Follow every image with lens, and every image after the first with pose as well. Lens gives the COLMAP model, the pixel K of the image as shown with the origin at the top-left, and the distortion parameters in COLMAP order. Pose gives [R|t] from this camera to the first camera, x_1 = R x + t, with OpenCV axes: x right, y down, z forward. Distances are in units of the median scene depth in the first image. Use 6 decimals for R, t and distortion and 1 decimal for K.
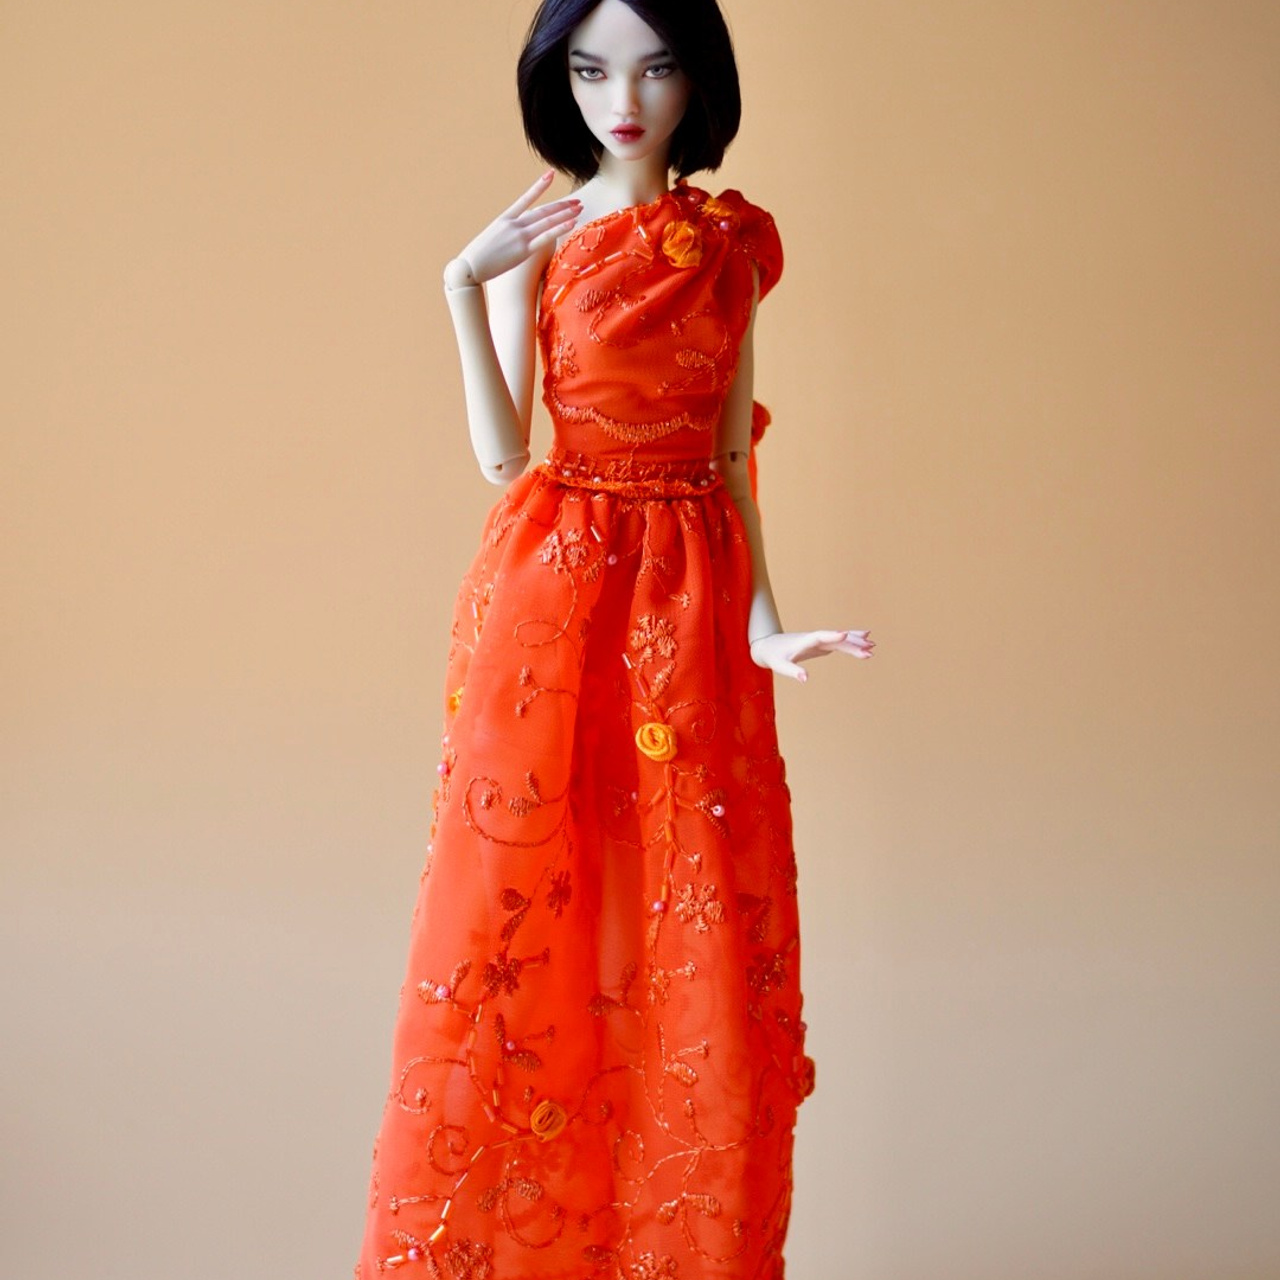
lens RADIAL K [[4727.3, 0, 640.0], [0, 4727.3, 640.0], [0, 0, 1]] dist [-0.095983, 0.696773]
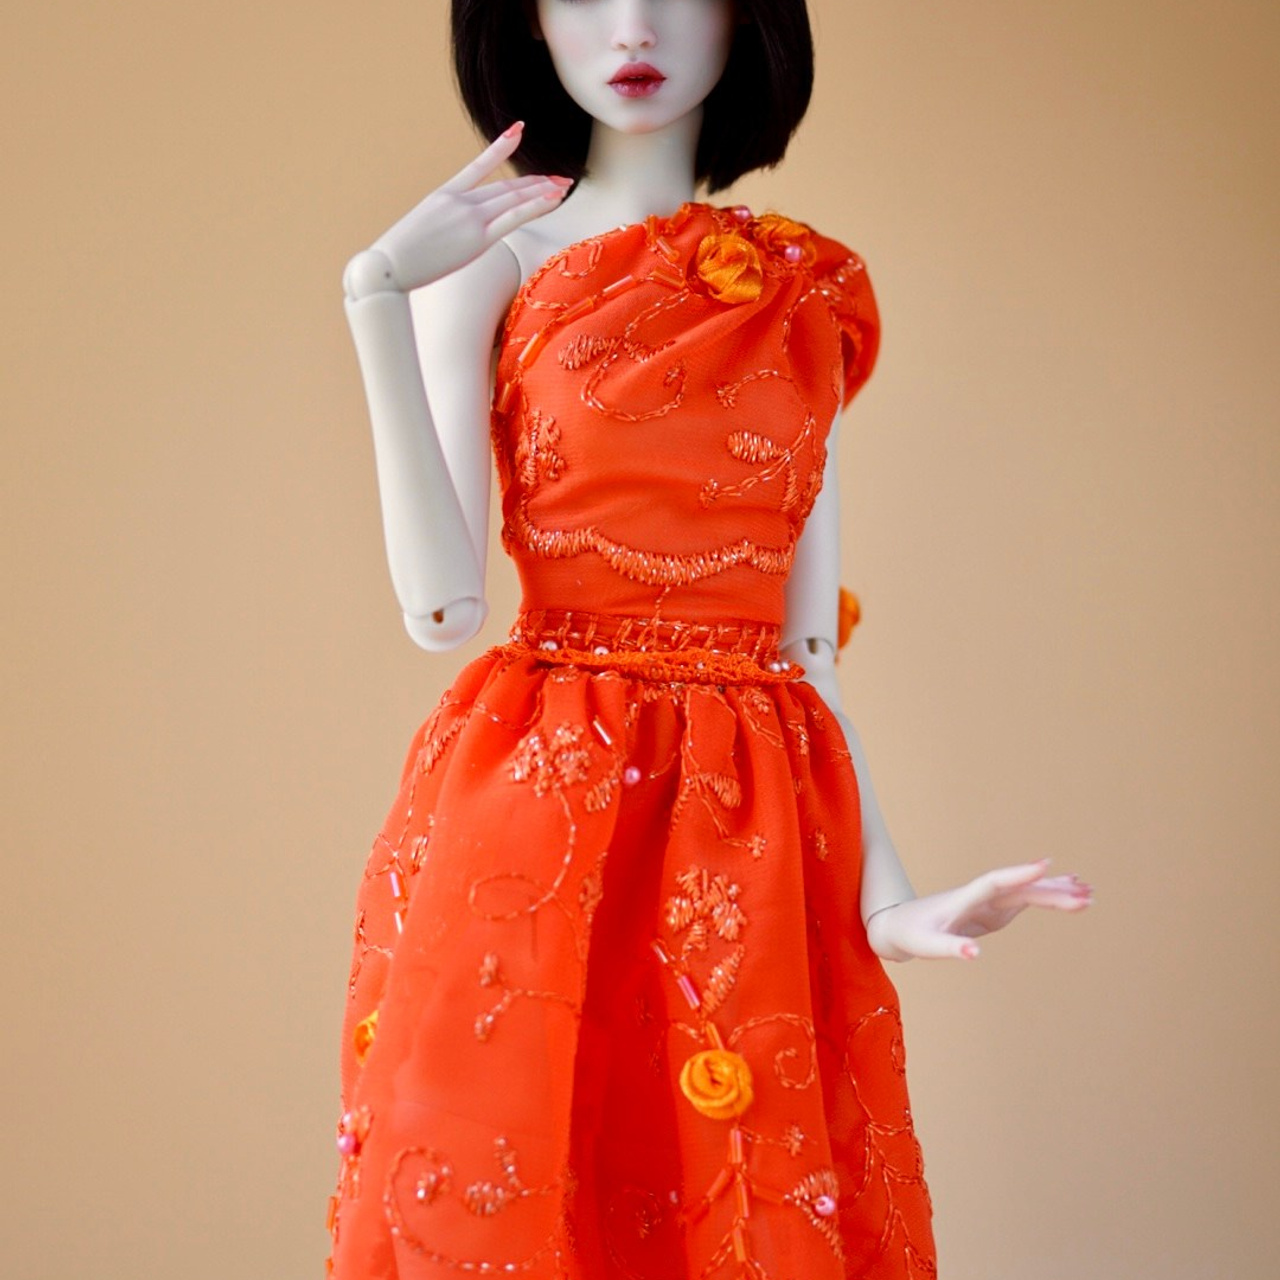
lens RADIAL K [[4727.3, 0, 640.0], [0, 4727.3, 640.0], [0, 0, 1]] dist [-0.095983, 0.696773]
pose [[0.997604, -0.015917, 0.067331, -0.044142], [0.031392, 0.971370, -0.235489, 0.104820], [-0.061655, 0.237038, 0.969542, 0.424734]]
